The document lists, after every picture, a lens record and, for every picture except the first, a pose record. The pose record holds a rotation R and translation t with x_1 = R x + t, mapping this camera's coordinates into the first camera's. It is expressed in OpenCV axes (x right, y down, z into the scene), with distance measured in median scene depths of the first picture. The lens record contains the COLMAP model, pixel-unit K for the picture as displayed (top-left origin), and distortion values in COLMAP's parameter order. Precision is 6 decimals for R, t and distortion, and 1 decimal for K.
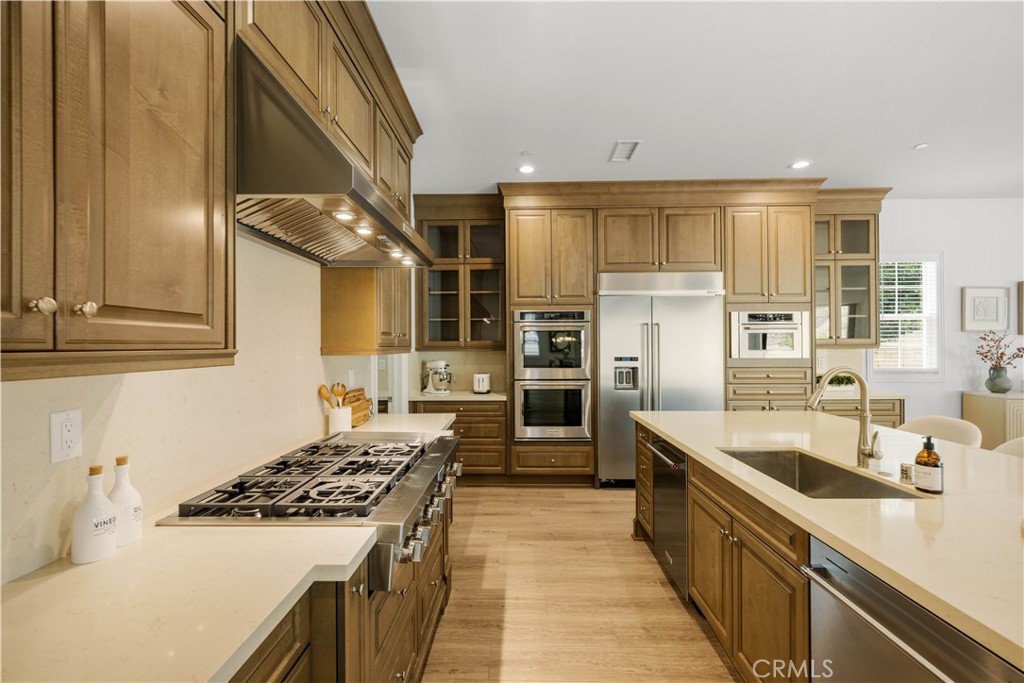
lens RADIAL K [[466.1, 0, 510.9], [0, 466.1, 342.8], [0, 0, 1]] dist [0.006507, 0.000048]
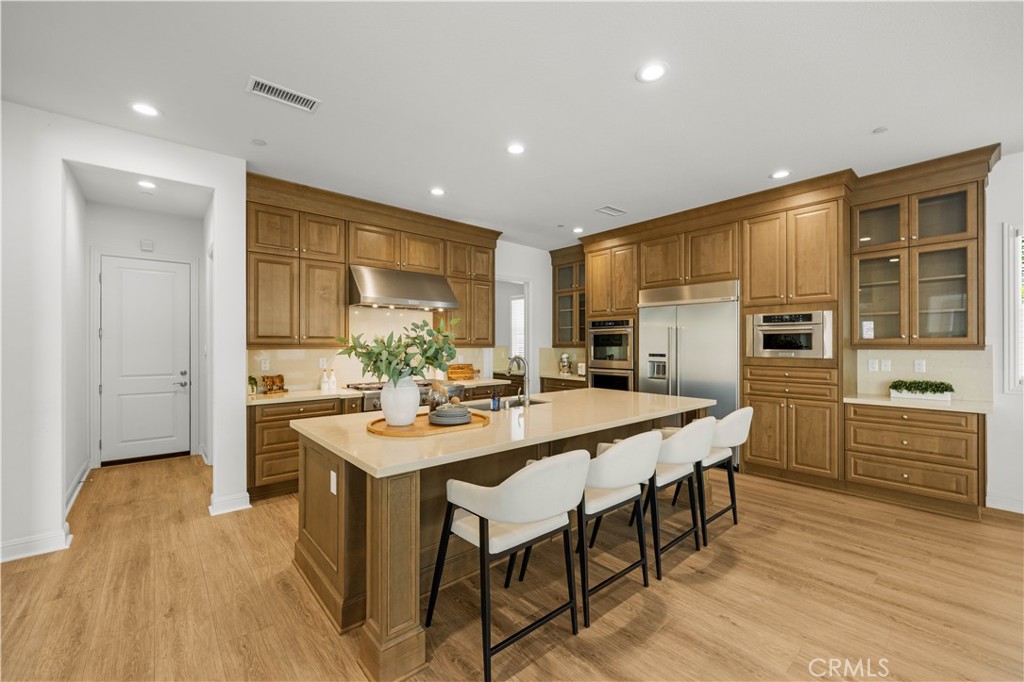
lens RADIAL K [[418.8, 0, 505.0], [0, 418.8, 346.1], [0, 0, 1]] dist [0.014335, -0.000419]
pose [[0.658235, 0.006719, -0.752783, 0.841680], [-0.001389, 0.999969, 0.007711, 0.001468], [0.752811, -0.004030, 0.658224, -0.088157]]
